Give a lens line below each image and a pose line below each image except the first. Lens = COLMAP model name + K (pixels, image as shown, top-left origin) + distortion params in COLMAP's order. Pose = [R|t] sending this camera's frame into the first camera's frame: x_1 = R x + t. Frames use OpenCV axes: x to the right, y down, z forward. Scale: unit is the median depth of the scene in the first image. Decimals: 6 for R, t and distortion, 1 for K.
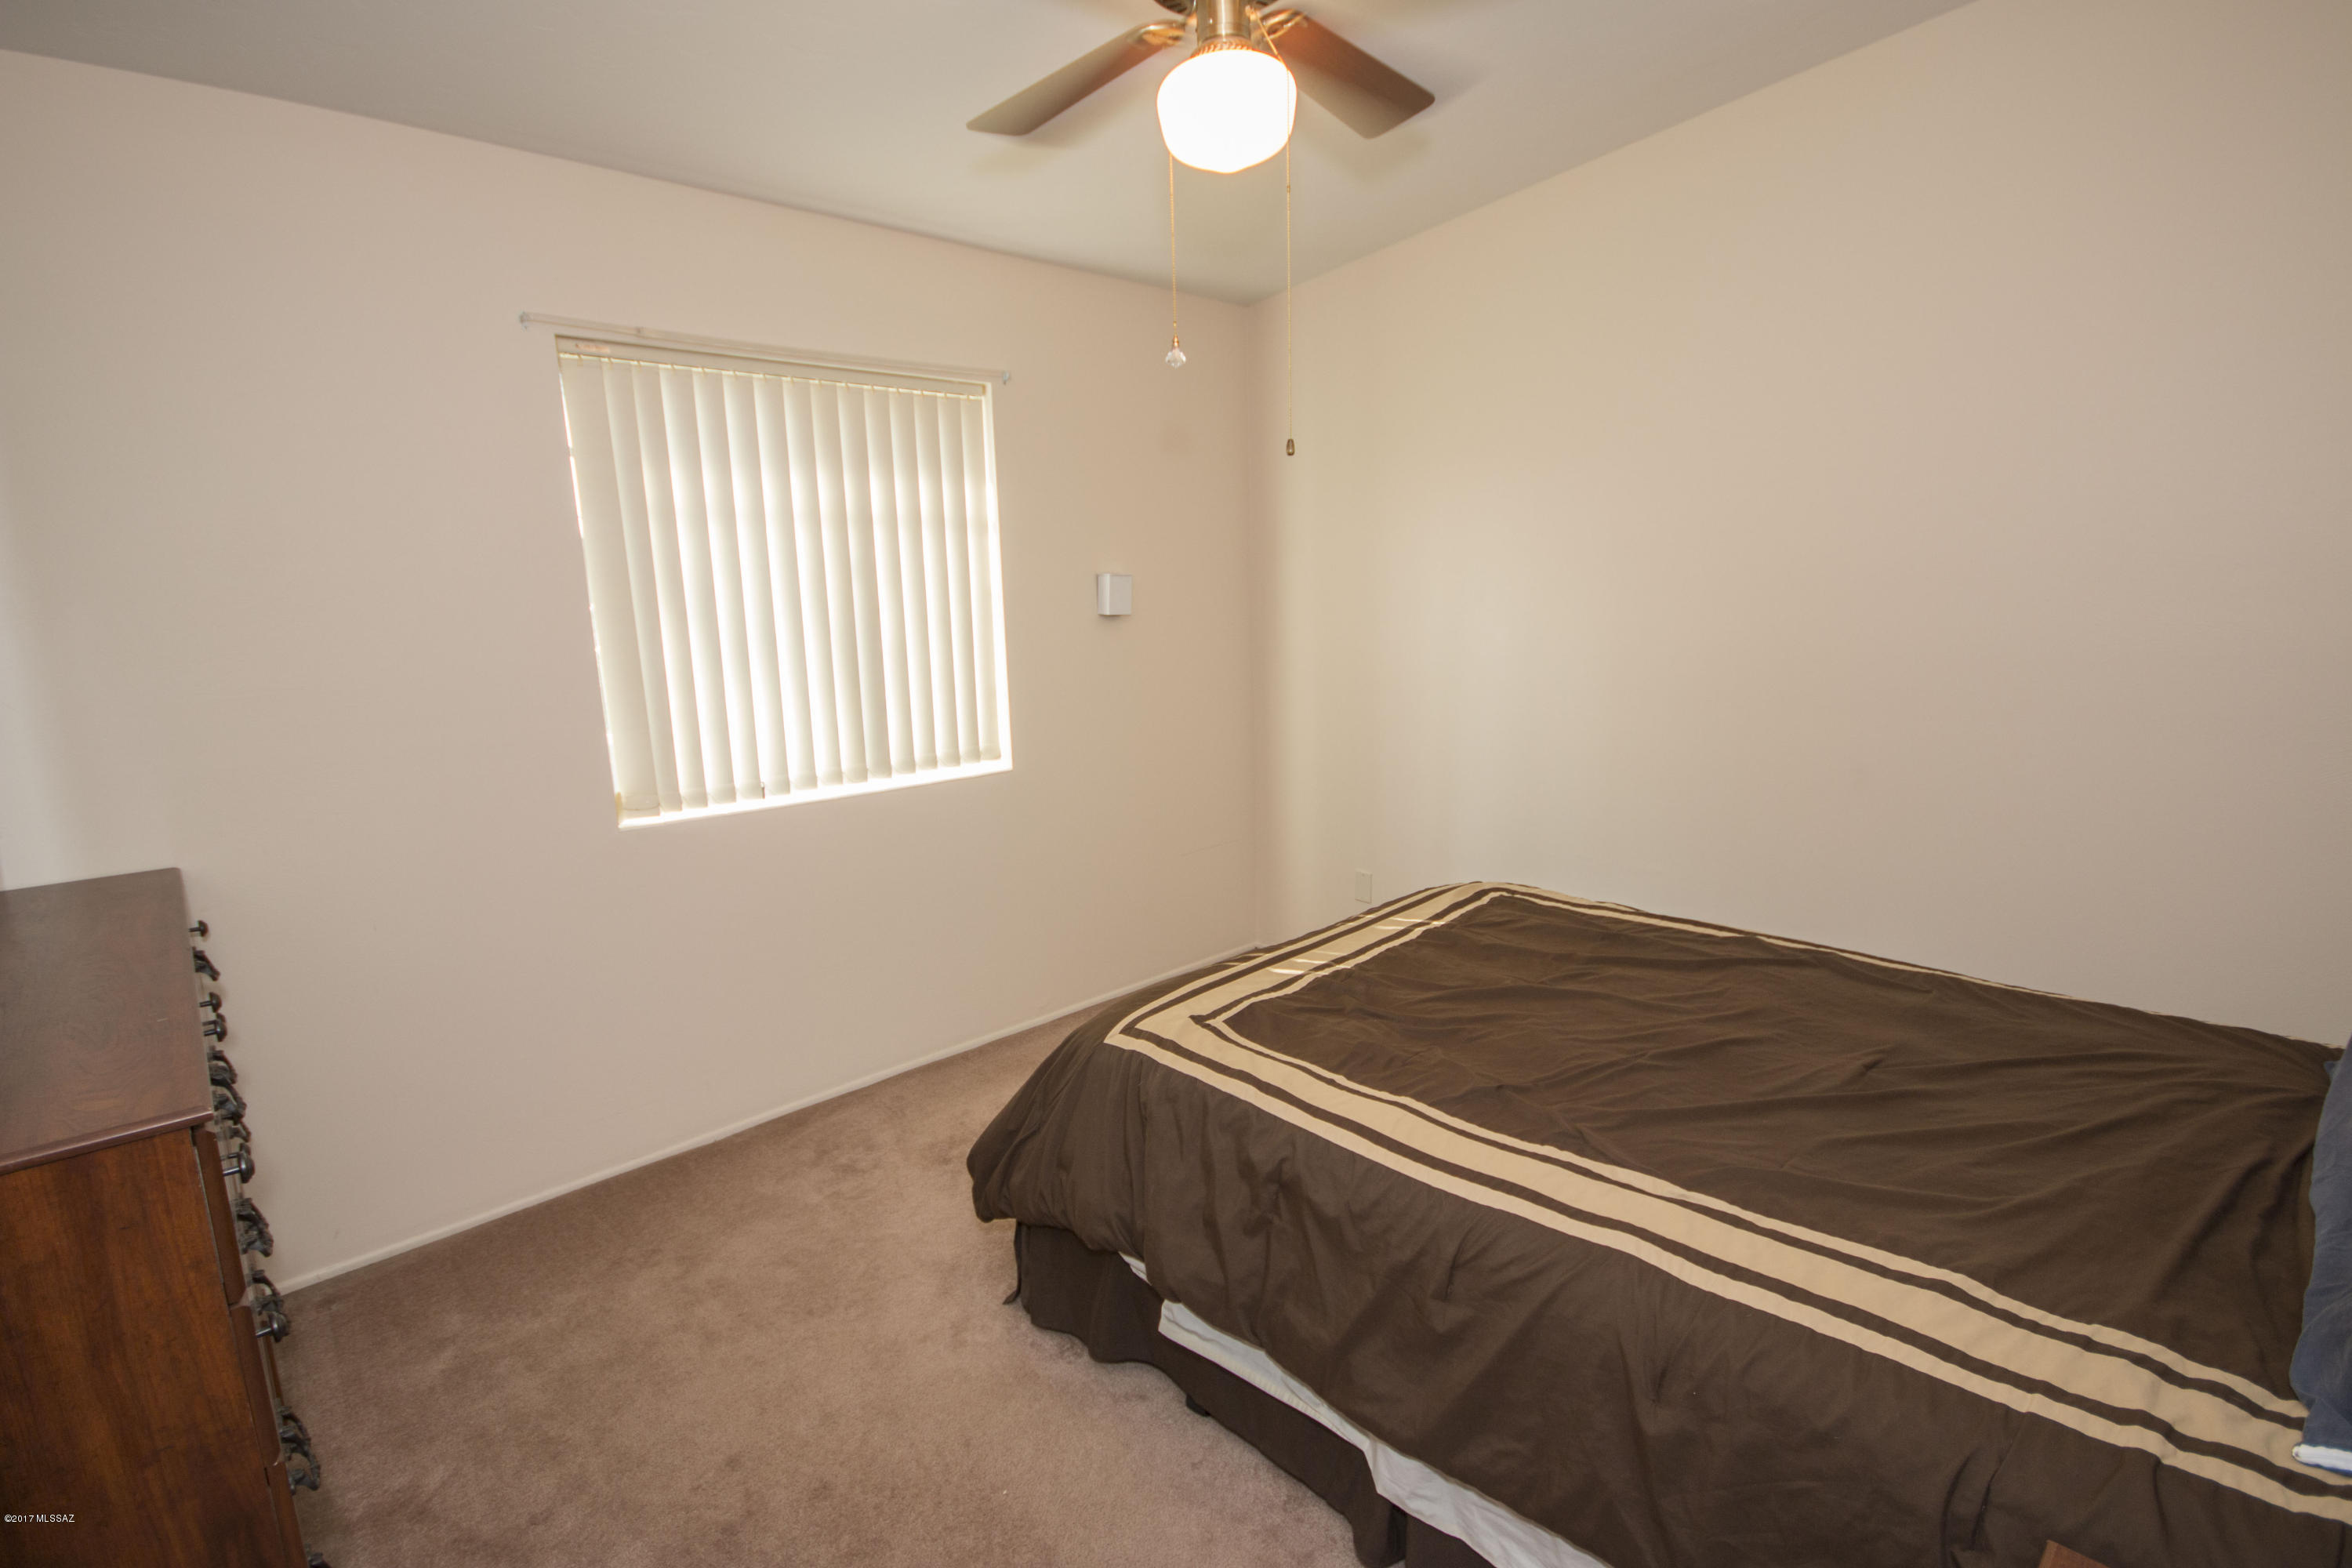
lens RADIAL K [[1090.4, 0, 1187.8], [0, 1090.4, 790.9], [0, 0, 1]] dist [0.001149, 0.000305]
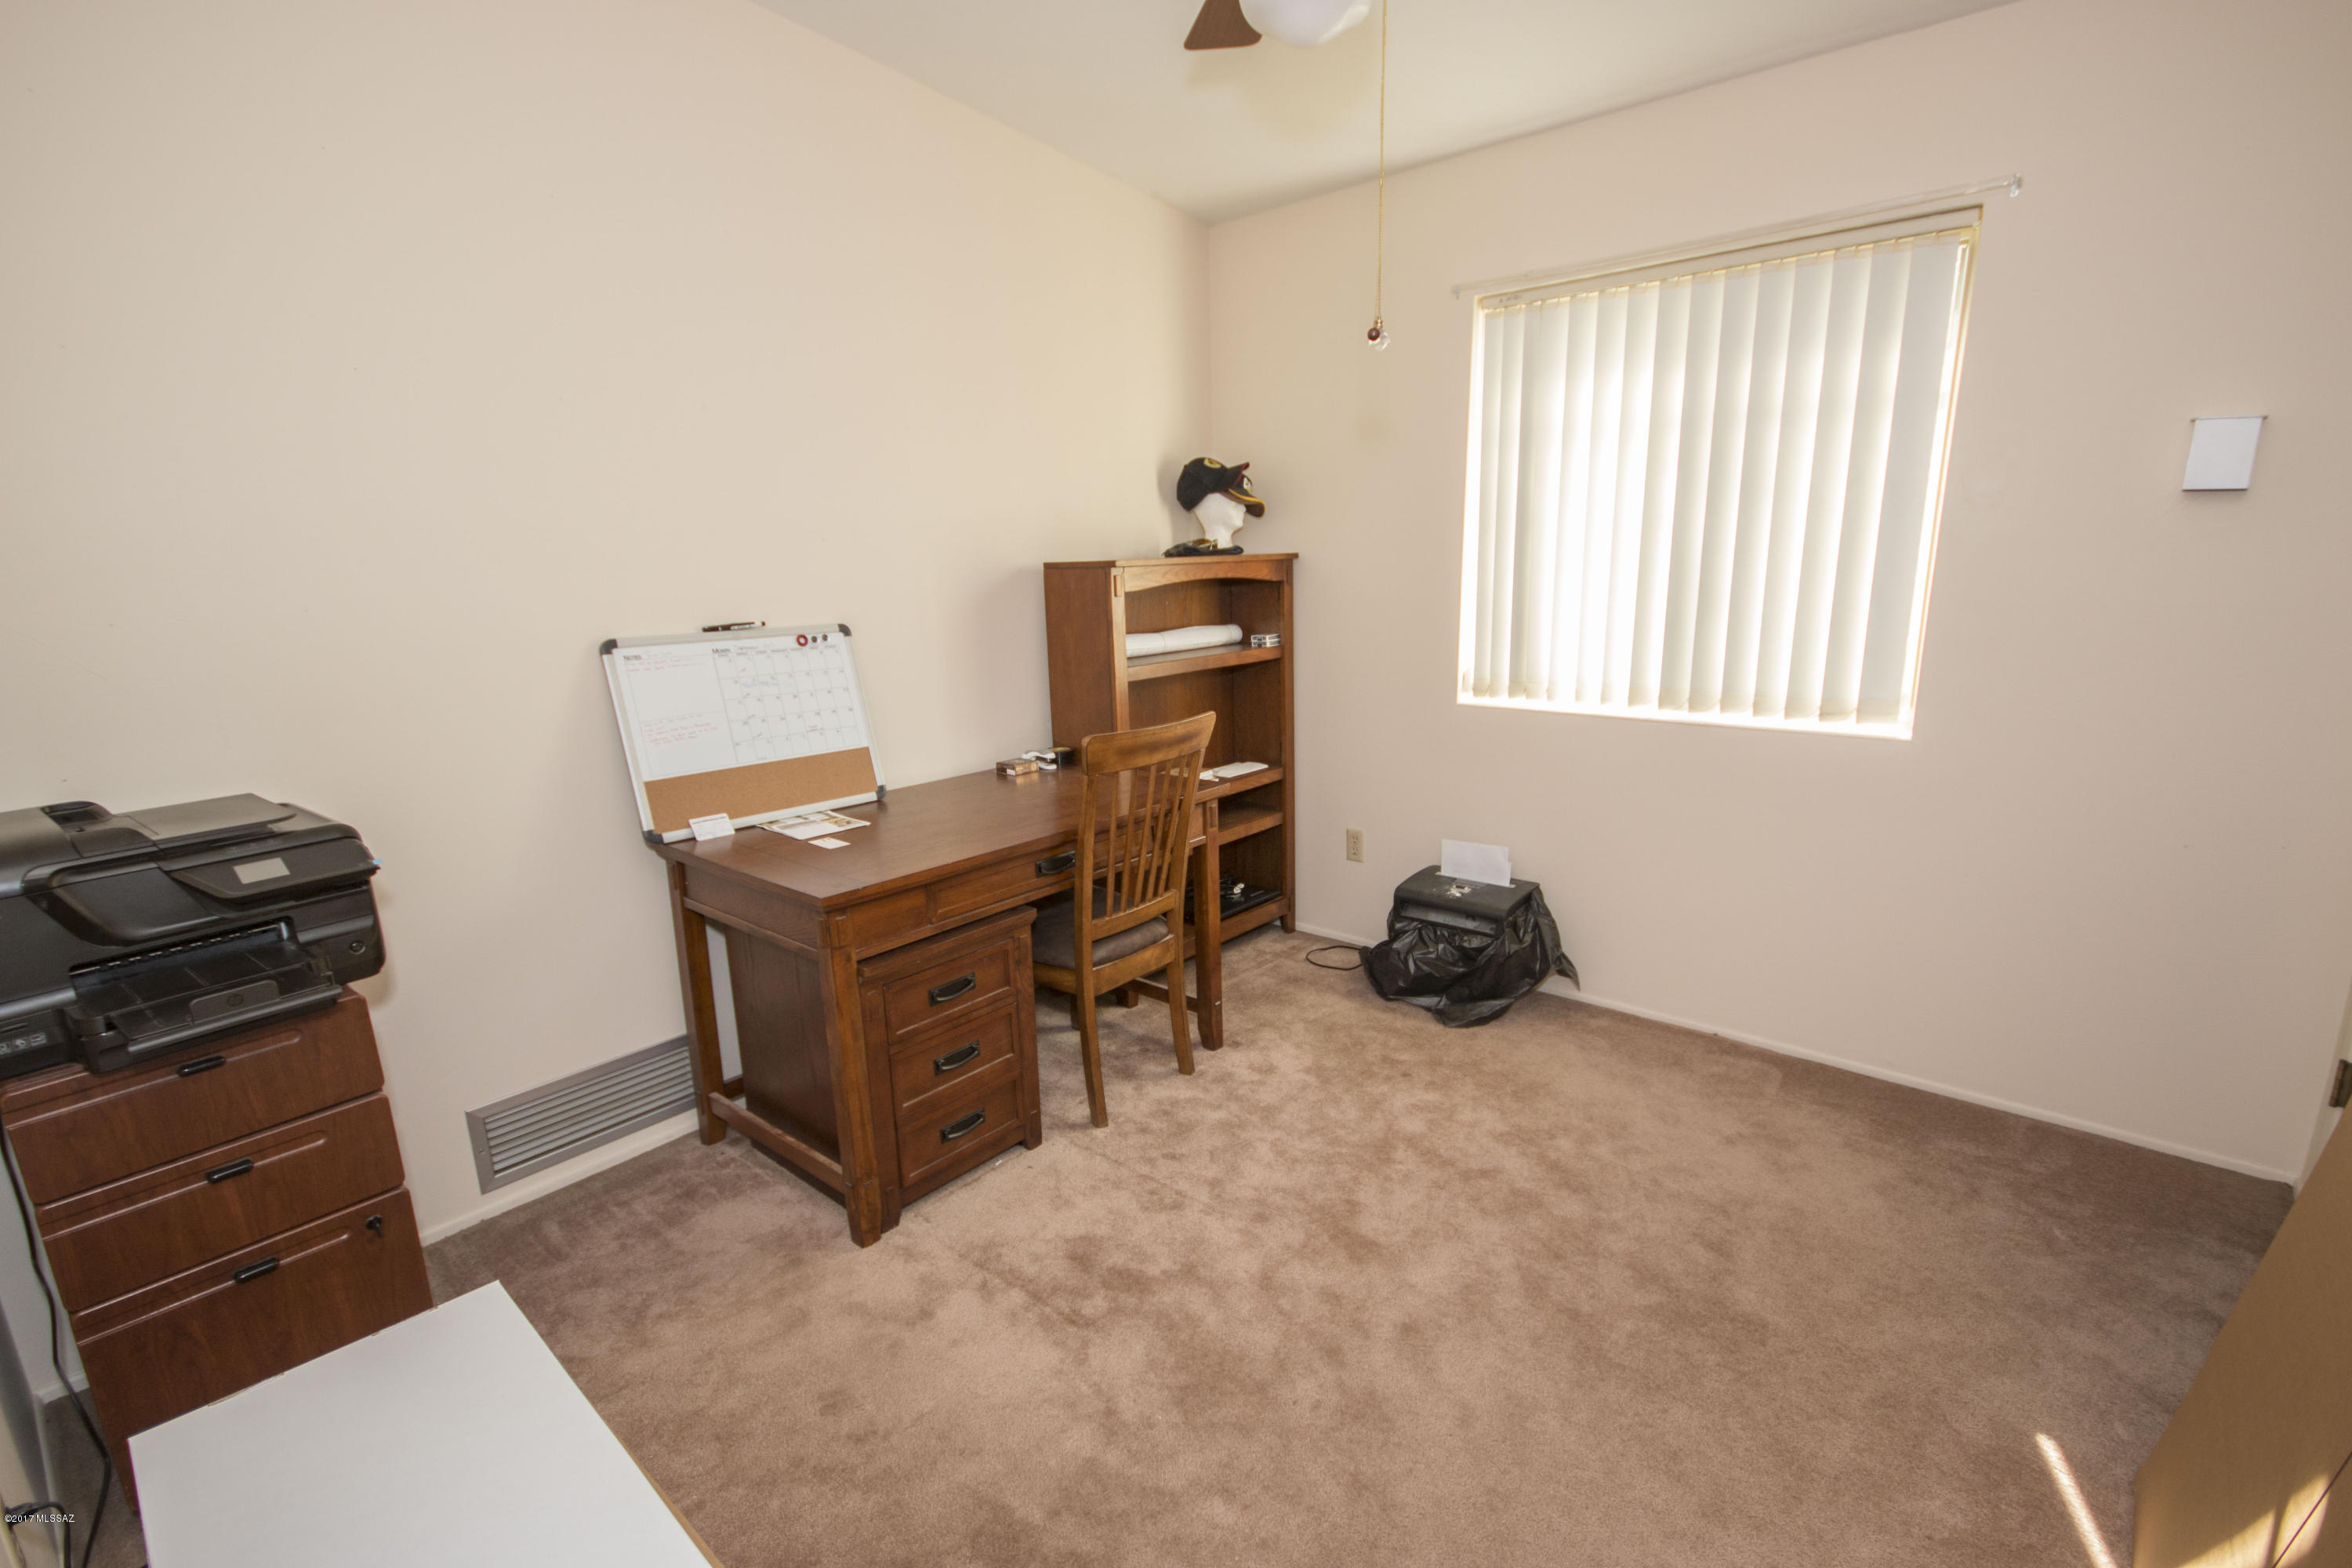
lens RADIAL K [[1090.4, 0, 1187.8], [0, 1090.4, 790.9], [0, 0, 1]] dist [0.001149, 0.000305]
pose [[0.124107, 0.263904, -0.956531, 0.519753], [-0.141476, 0.958842, 0.246185, -0.102509], [0.982131, 0.104773, 0.156335, 0.395857]]
